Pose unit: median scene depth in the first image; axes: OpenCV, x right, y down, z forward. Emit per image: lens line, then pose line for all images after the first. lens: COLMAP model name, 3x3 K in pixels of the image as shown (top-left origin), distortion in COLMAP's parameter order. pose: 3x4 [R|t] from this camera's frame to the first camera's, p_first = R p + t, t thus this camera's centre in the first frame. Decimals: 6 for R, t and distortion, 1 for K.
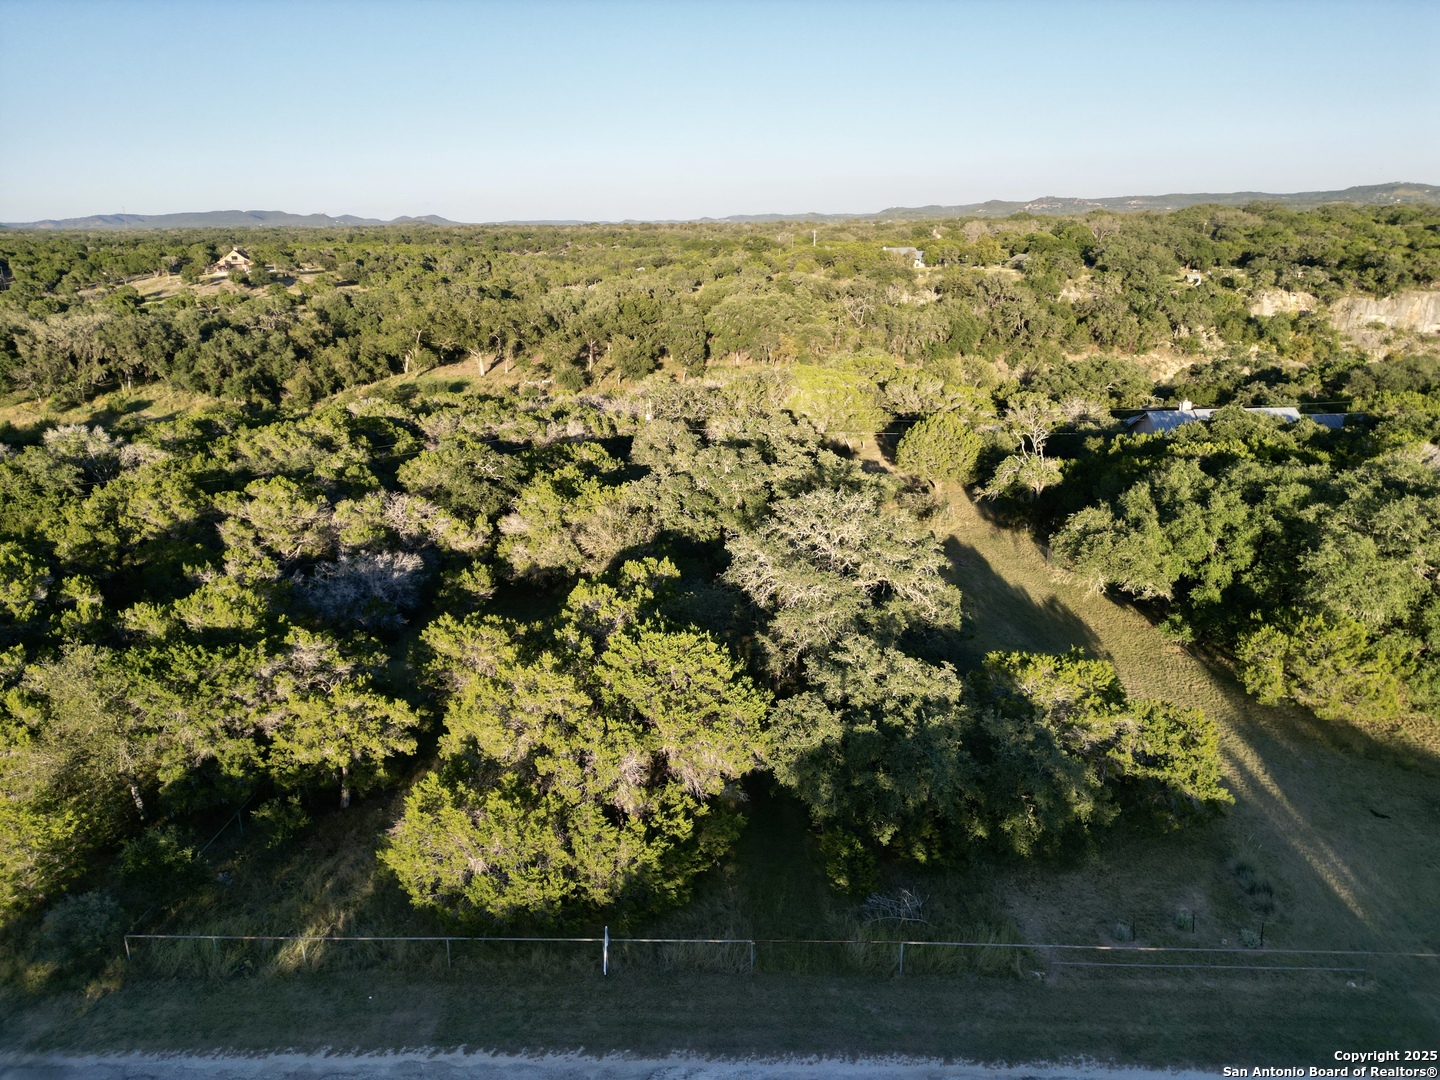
lens RADIAL K [[1005.6, 0, 715.2], [0, 1005.6, 538.8], [0, 0, 1]] dist [0.076861, -0.071486]
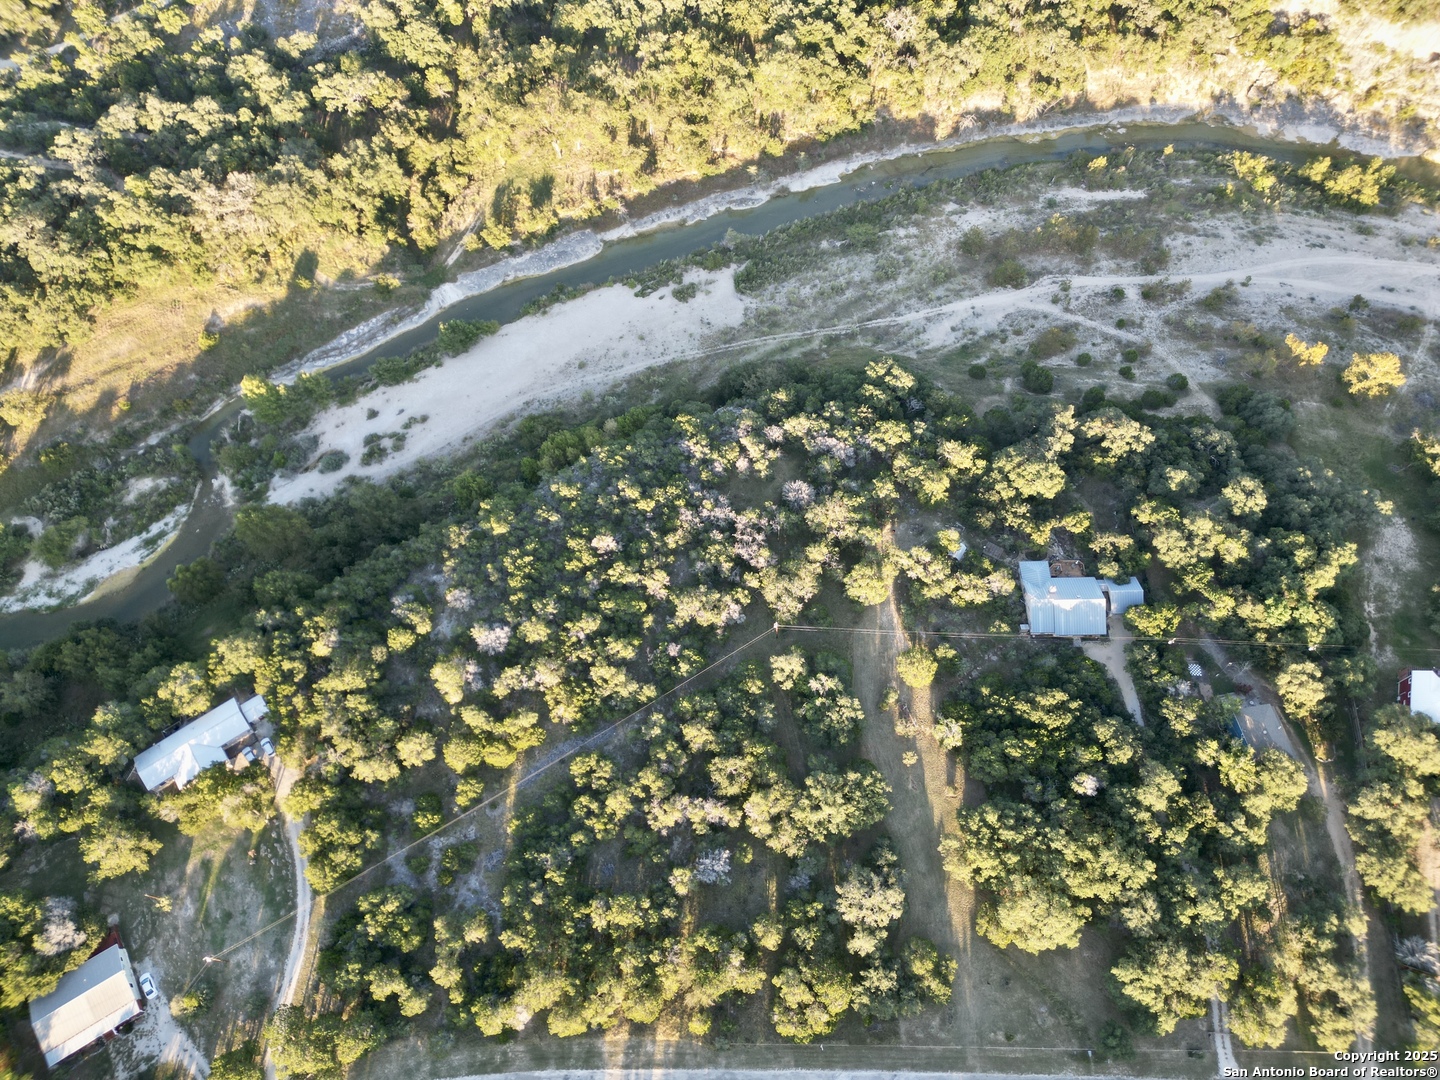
lens RADIAL K [[1005.6, 0, 715.2], [0, 1005.6, 538.8], [0, 0, 1]] dist [0.076861, -0.071486]
pose [[0.999447, -0.029579, 0.015195, -0.410089], [0.009486, 0.691544, 0.722272, -3.265445], [-0.031872, -0.721728, 0.691442, -0.469764]]
